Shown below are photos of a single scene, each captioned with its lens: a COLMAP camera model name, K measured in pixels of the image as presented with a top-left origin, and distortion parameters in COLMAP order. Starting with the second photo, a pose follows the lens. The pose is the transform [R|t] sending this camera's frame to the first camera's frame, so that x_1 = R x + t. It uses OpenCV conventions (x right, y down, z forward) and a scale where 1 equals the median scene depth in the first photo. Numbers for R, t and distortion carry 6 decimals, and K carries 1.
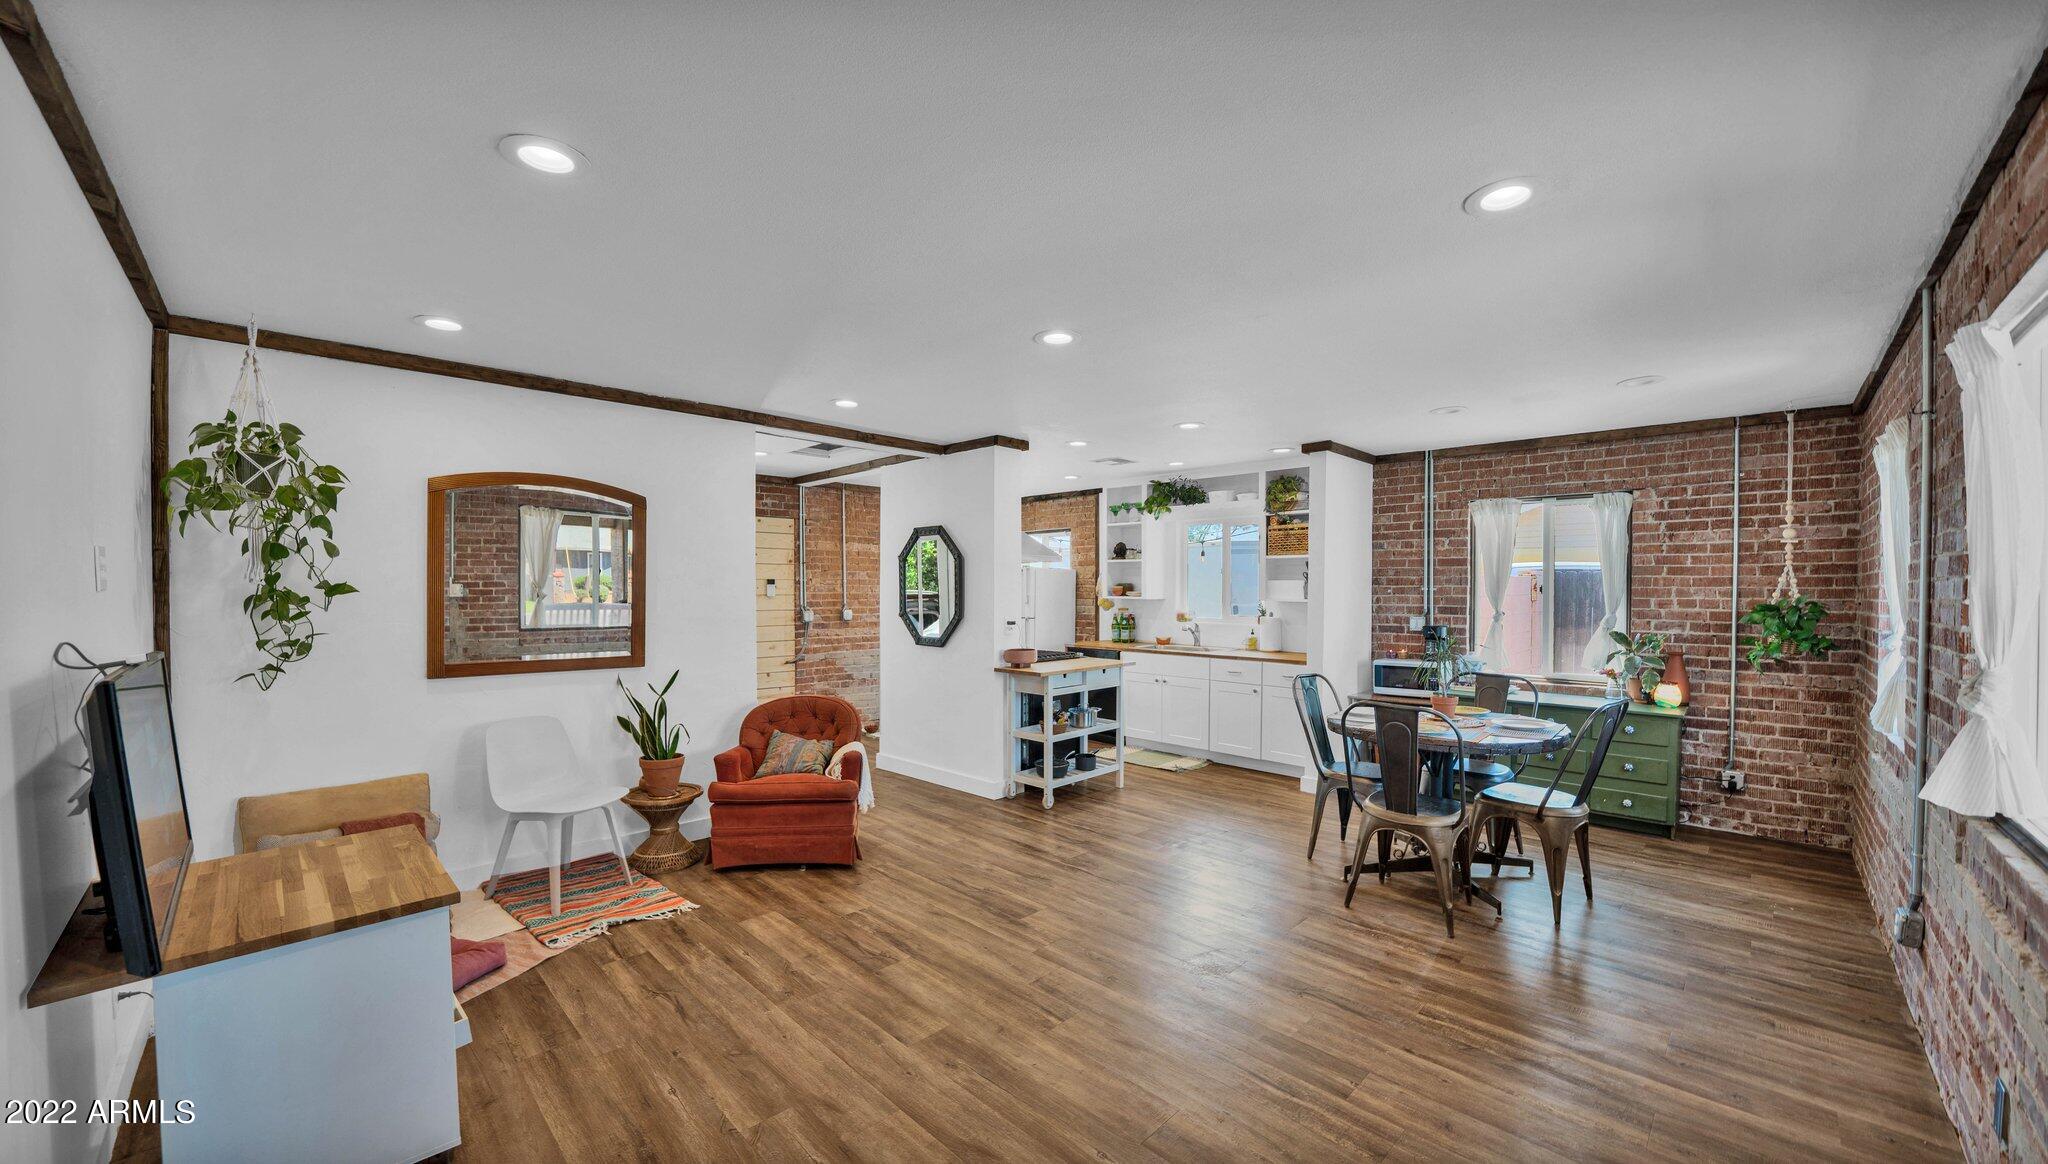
lens RADIAL K [[751.2, 0, 1000.1], [0, 751.2, 600.2], [0, 0, 1]] dist [-0.021554, -0.000017]
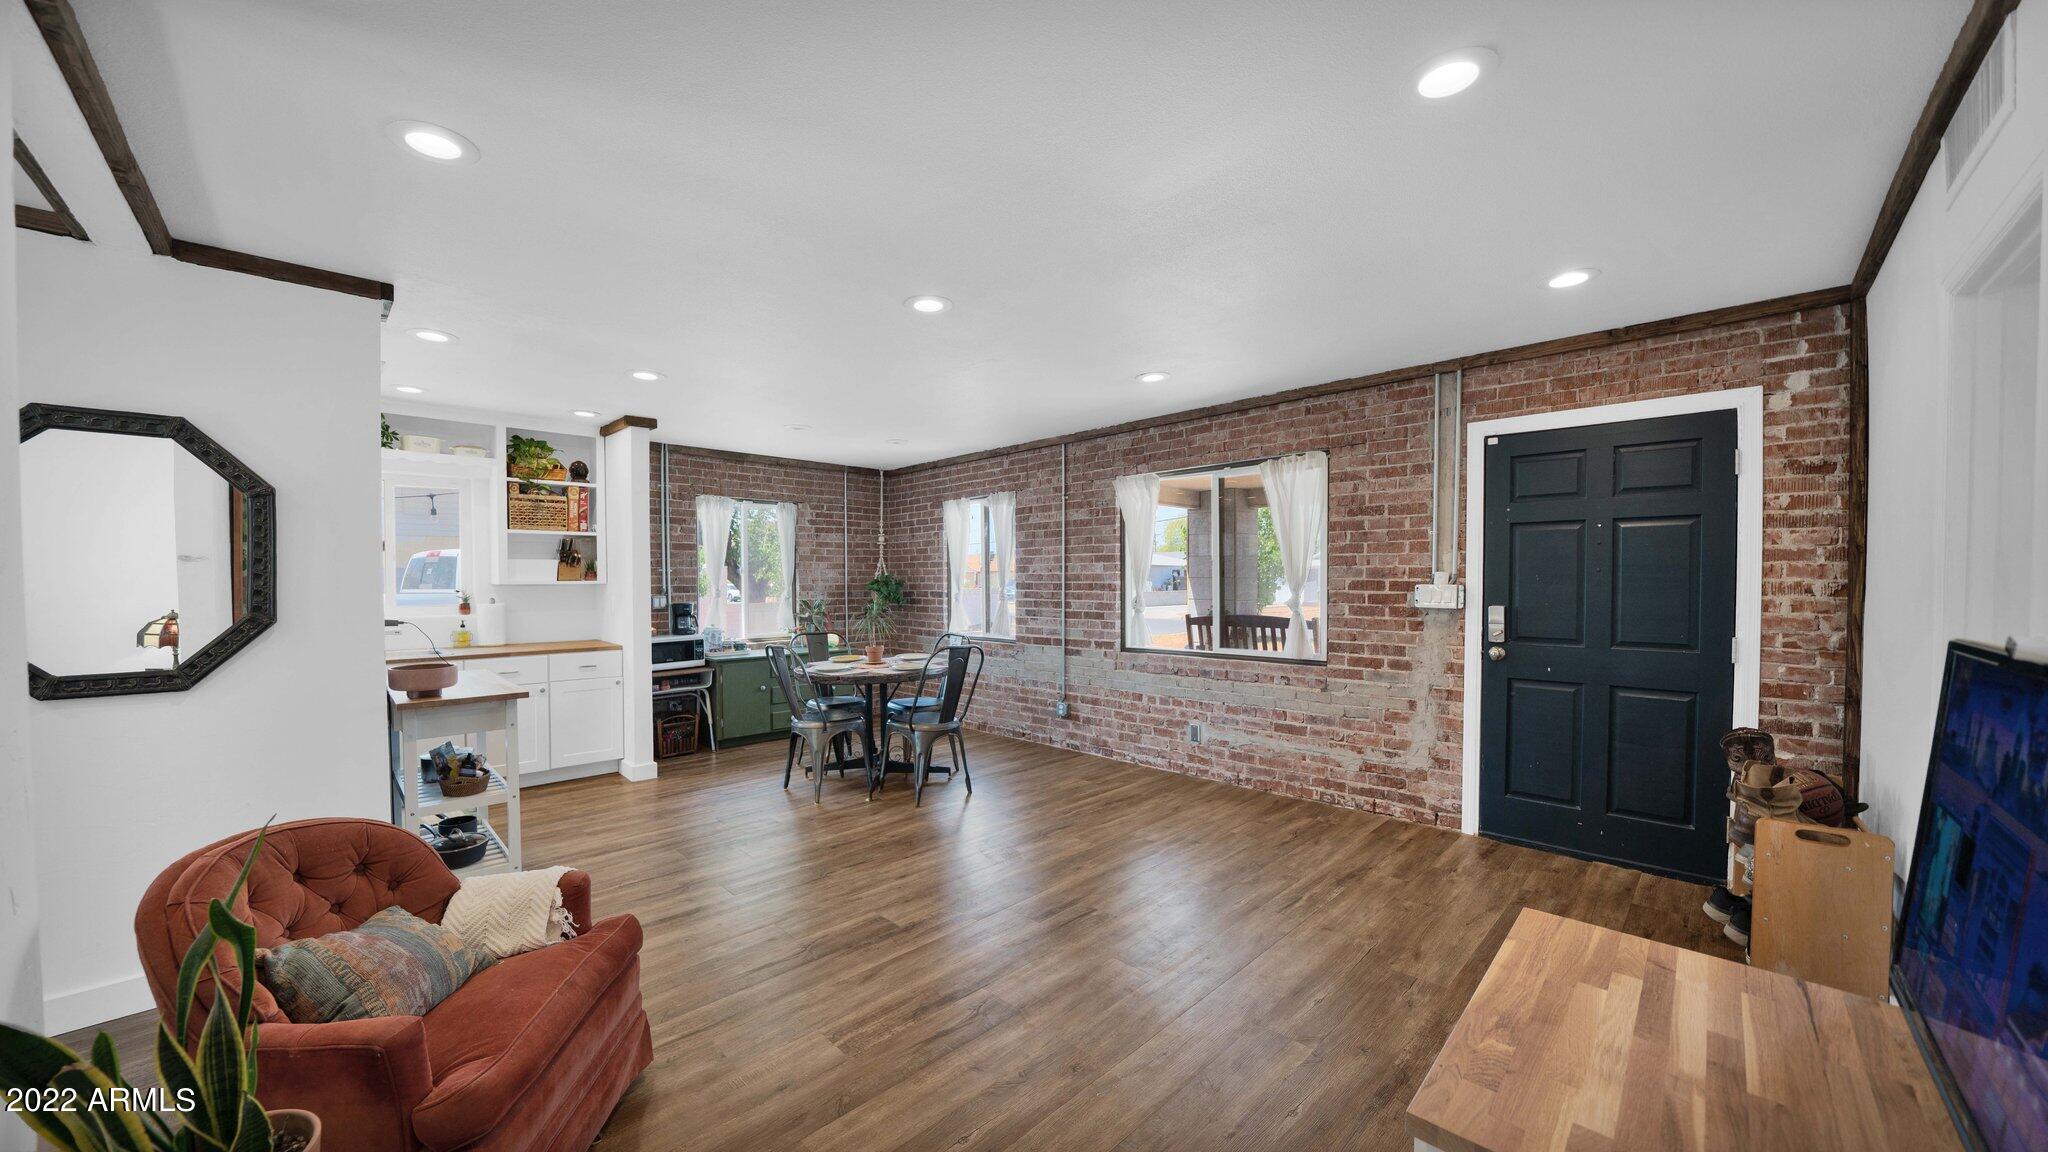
lens RADIAL K [[722.8, 0, 1009.9], [0, 722.8, 591.7], [0, 0, 1]] dist [-0.029935, 0.003097]
pose [[-0.002086, -0.020184, 0.999794, -0.590432], [0.018886, 0.999617, 0.020220, 0.005795], [-0.999819, 0.018924, -0.001704, 0.612076]]
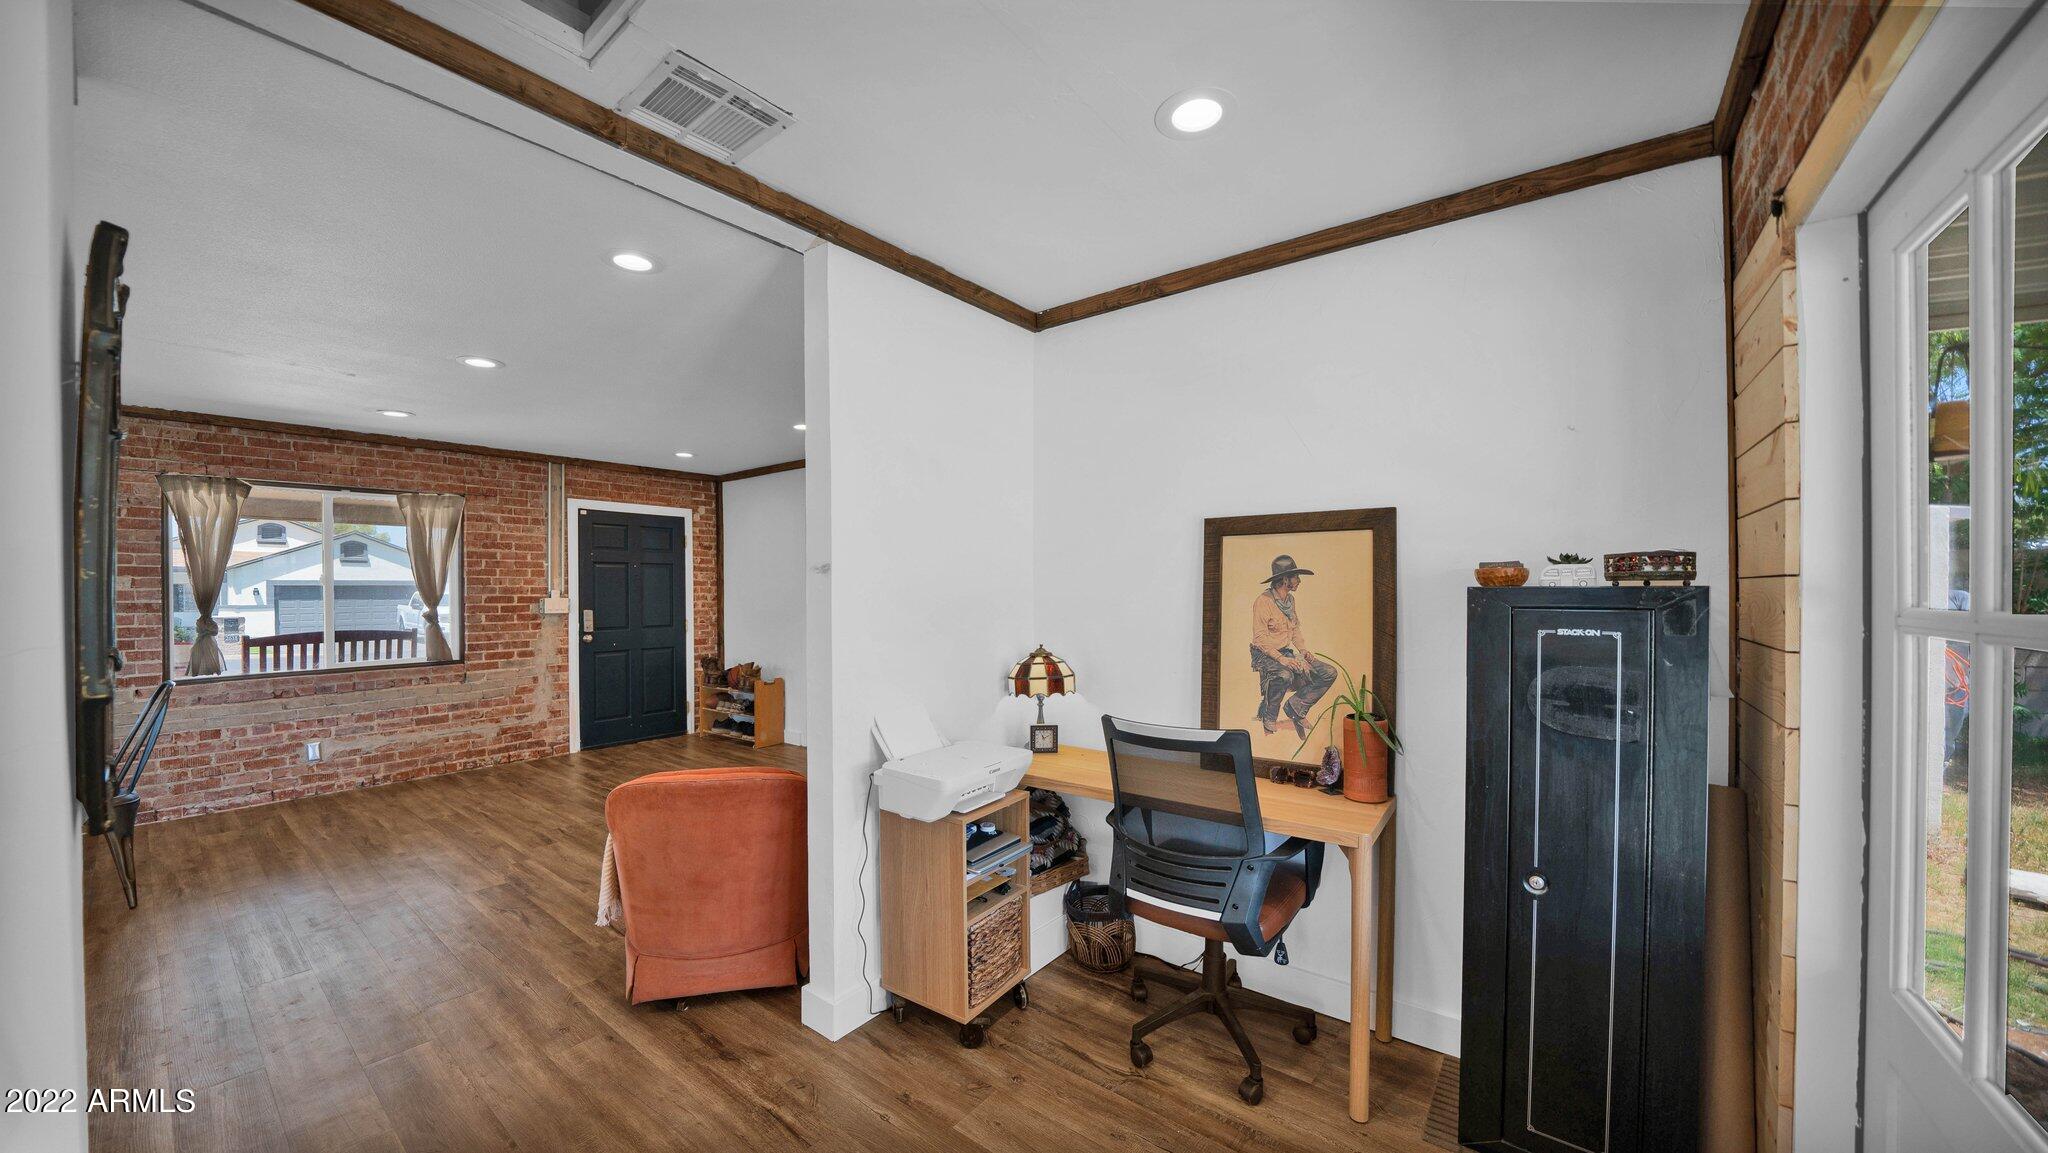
lens RADIAL K [[722.8, 0, 1009.9], [0, 722.8, 592.2], [0, 0, 1]] dist [-0.029935, 0.003097]
pose [[-0.989743, 0.005311, -0.142762, -0.391620], [0.002816, 0.999840, 0.017673, -0.007657], [0.142833, 0.017090, -0.989599, 1.504116]]
